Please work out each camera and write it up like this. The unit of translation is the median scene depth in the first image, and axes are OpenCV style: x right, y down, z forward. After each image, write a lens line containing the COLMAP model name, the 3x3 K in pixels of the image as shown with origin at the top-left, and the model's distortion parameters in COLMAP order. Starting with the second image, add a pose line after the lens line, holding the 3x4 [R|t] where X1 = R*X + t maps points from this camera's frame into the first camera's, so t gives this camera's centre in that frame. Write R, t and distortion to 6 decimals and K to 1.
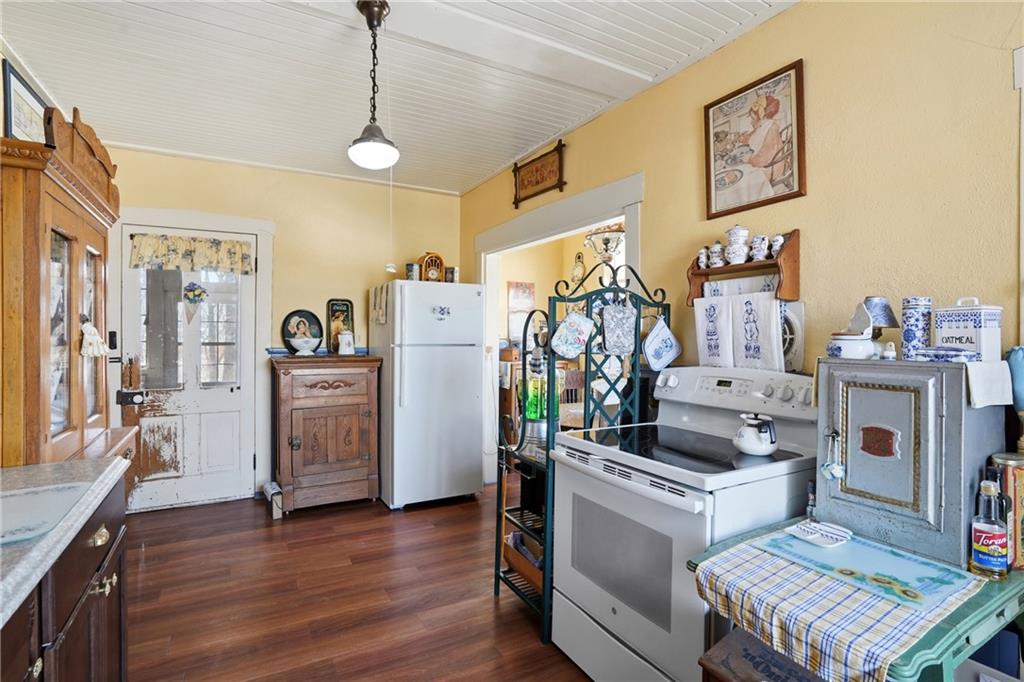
lens RADIAL K [[485.5, 0, 504.2], [0, 485.5, 340.3], [0, 0, 1]] dist [-0.033728, 0.008475]
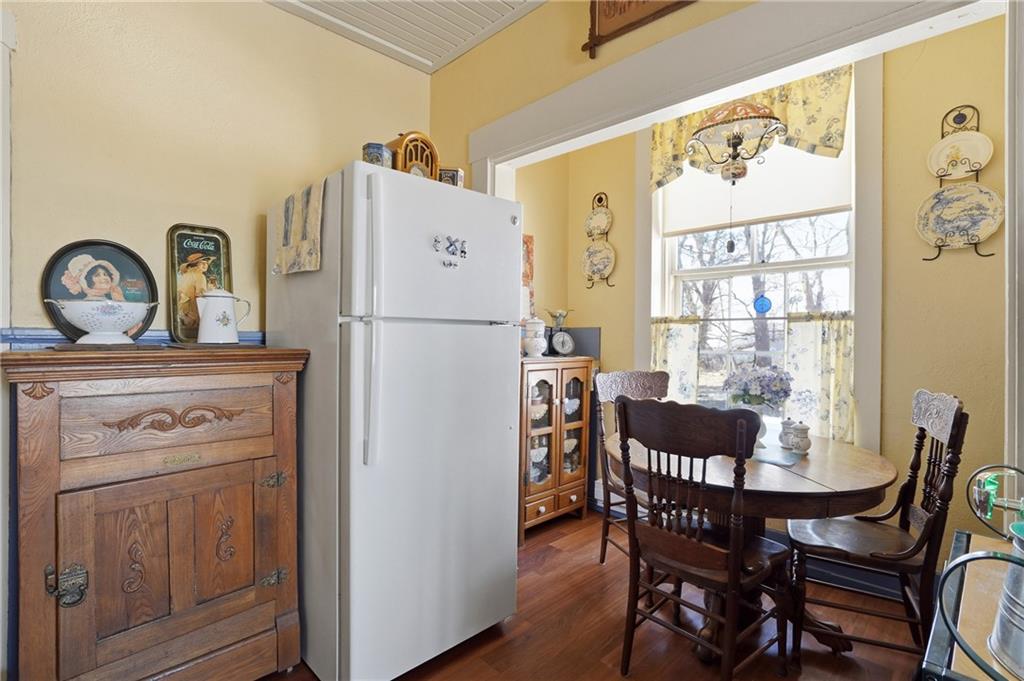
lens RADIAL K [[485.5, 0, 502.3], [0, 485.5, 339.0], [0, 0, 1]] dist [-0.033728, 0.008475]
pose [[0.966636, 0.000448, 0.256153, -0.188843], [-0.000066, 0.999999, -0.001502, 0.025806], [-0.256153, 0.001435, 0.966635, 0.514908]]
